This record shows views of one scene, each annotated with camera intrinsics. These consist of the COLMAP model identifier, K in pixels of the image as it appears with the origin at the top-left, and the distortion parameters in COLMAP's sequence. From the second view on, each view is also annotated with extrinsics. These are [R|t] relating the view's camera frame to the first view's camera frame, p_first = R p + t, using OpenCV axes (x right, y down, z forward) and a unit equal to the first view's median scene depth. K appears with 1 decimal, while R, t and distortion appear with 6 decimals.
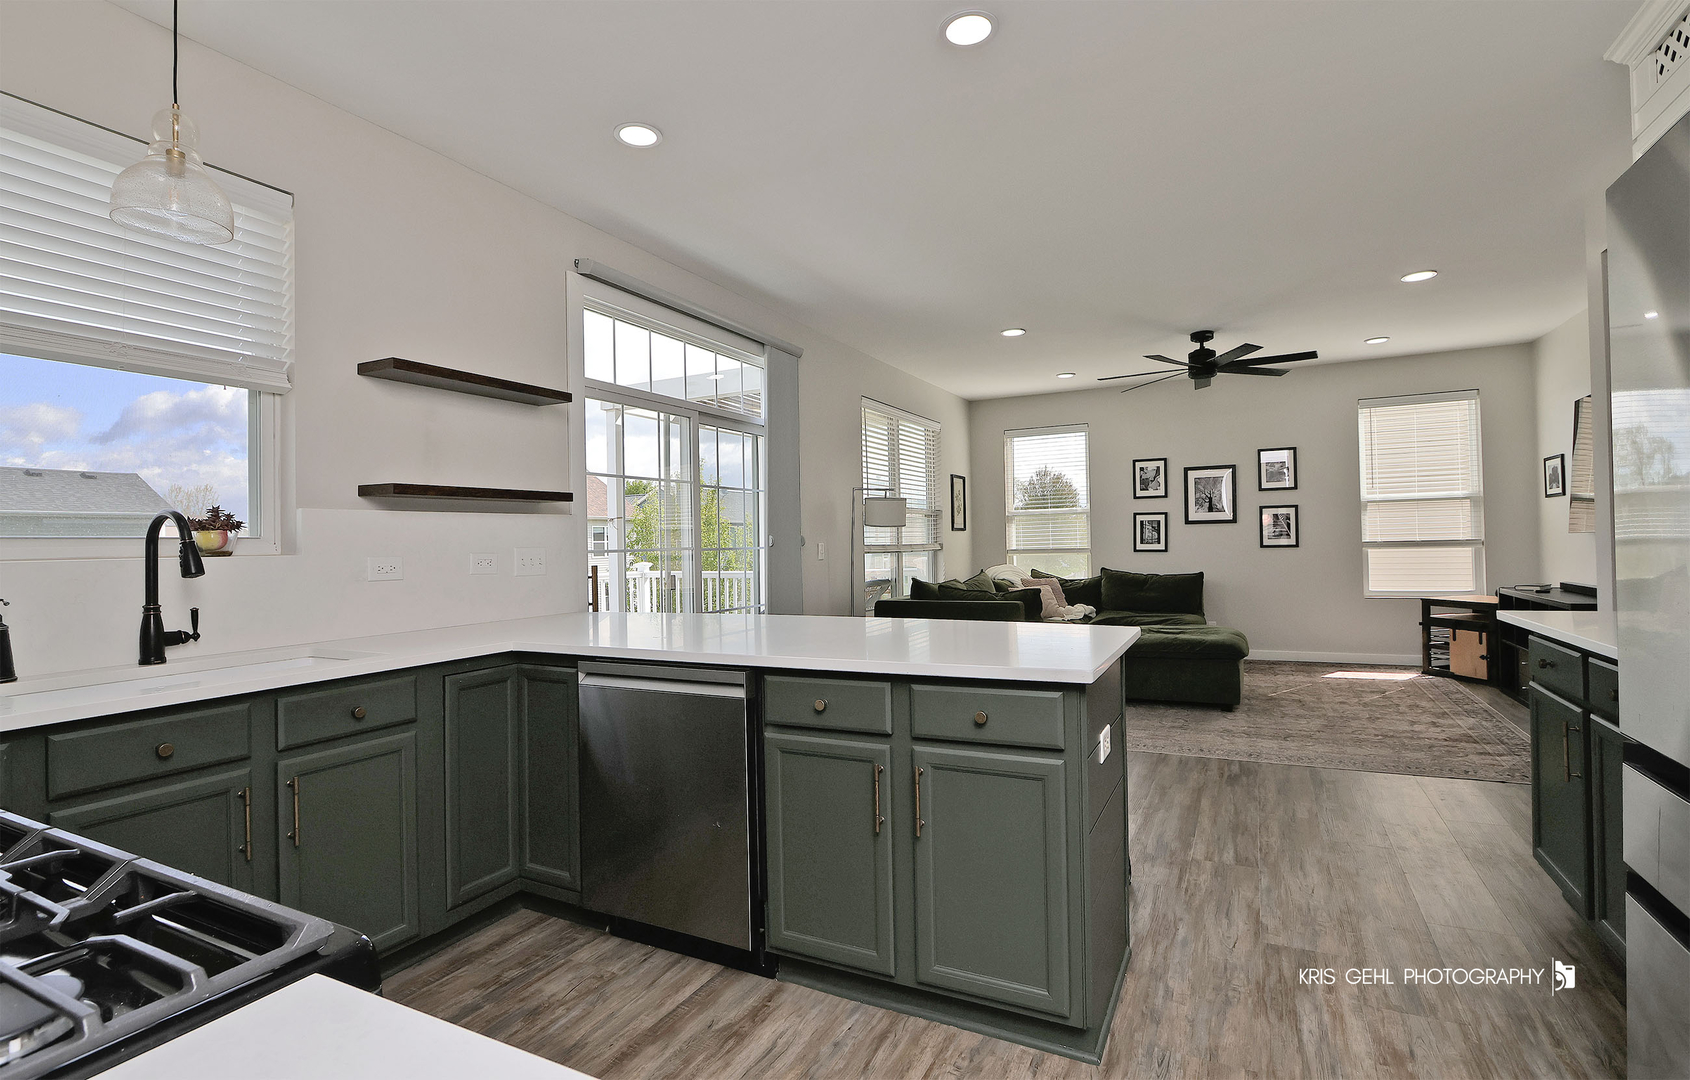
lens RADIAL K [[795.4, 0, 838.4], [0, 795.4, 551.6], [0, 0, 1]] dist [-0.000137, -0.000579]
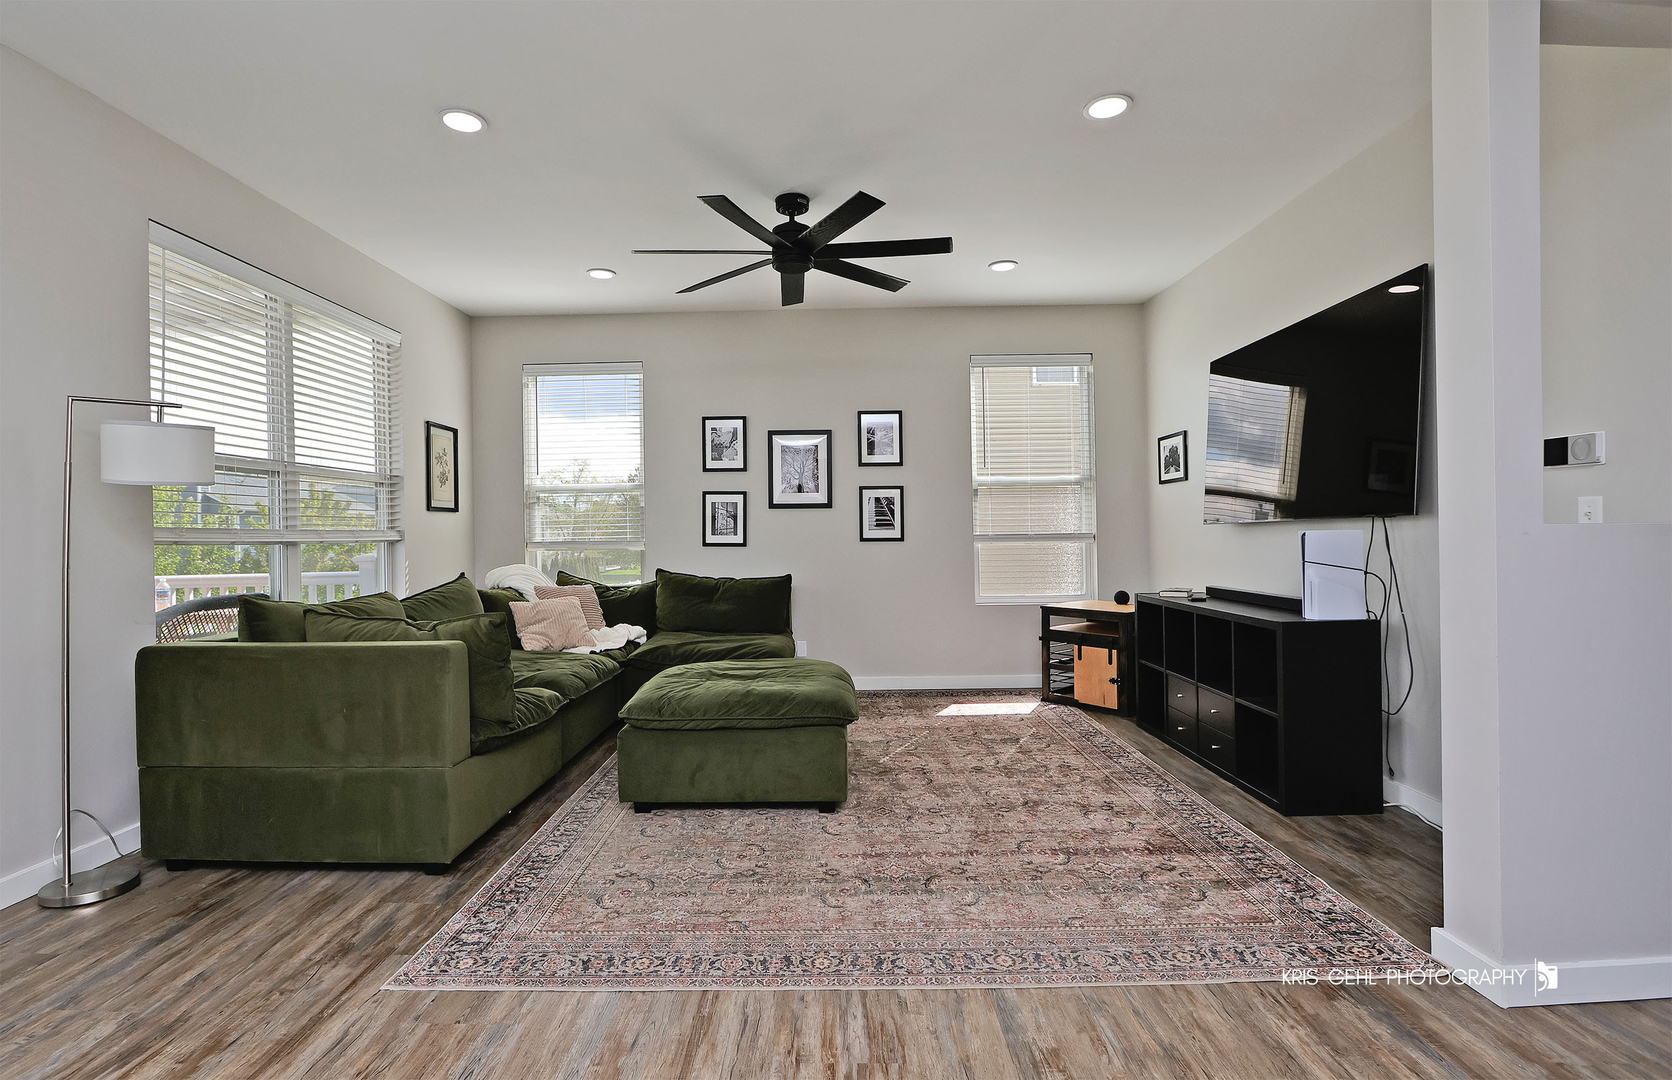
lens RADIAL K [[812.2, 0, 836.0], [0, 812.2, 540.0], [0, 0, 1]] dist [-0.000287, -0.000007]
pose [[0.884102, 0.010484, 0.467177, 0.155095], [-0.005401, 0.999911, -0.012218, 0.003430], [-0.467263, 0.008279, 0.884079, 0.340554]]
